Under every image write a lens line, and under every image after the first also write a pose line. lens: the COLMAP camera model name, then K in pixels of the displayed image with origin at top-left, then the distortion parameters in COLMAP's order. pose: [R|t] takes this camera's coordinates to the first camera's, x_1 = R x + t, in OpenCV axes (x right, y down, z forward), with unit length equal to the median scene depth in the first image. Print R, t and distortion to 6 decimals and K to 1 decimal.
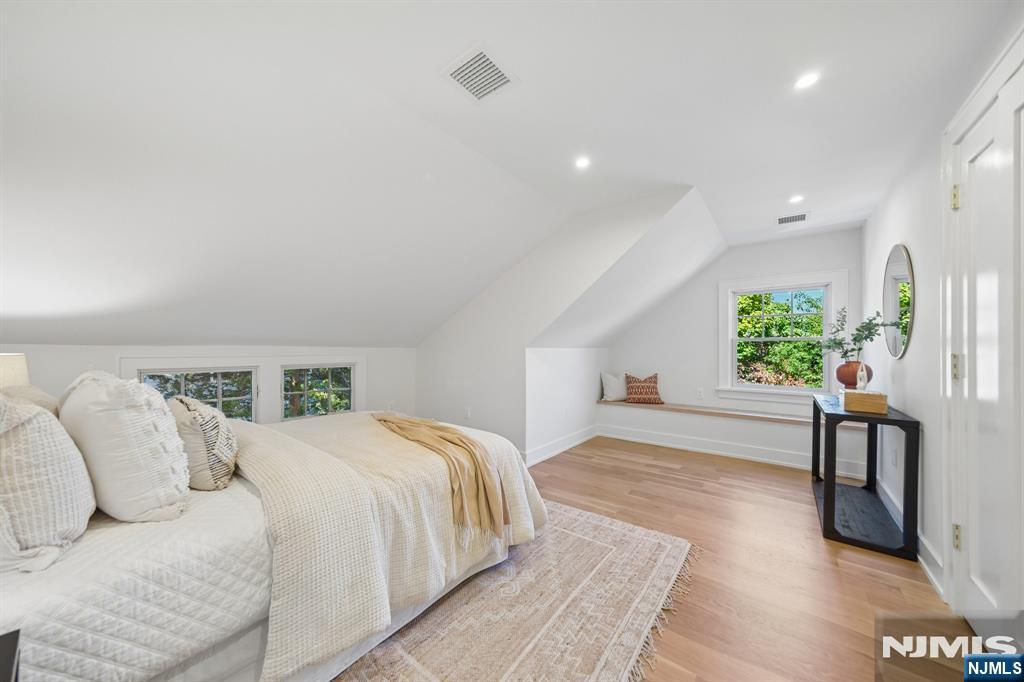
lens RADIAL K [[349.0, 0, 510.4], [0, 349.0, 347.9], [0, 0, 1]] dist [-0.007267, 0.000035]
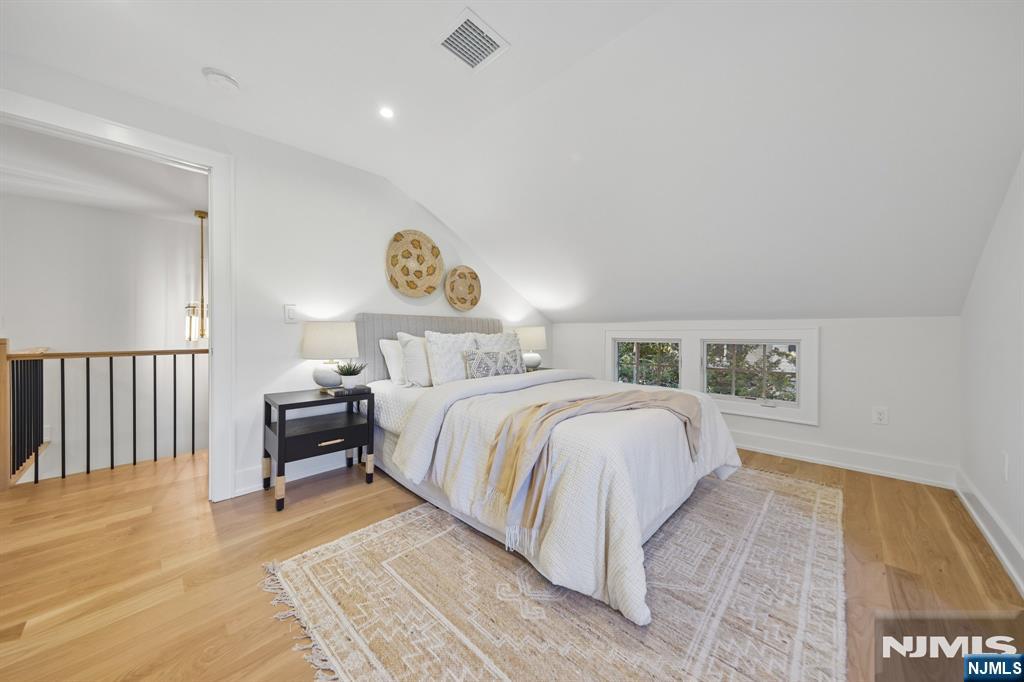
lens RADIAL K [[349.0, 0, 511.7], [0, 349.0, 337.5], [0, 0, 1]] dist [-0.007267, 0.000035]
pose [[-0.105989, 0.005100, -0.994354, 0.893547], [0.005798, 0.999973, 0.004511, 0.079182], [0.994350, -0.005288, -0.106016, 1.184074]]
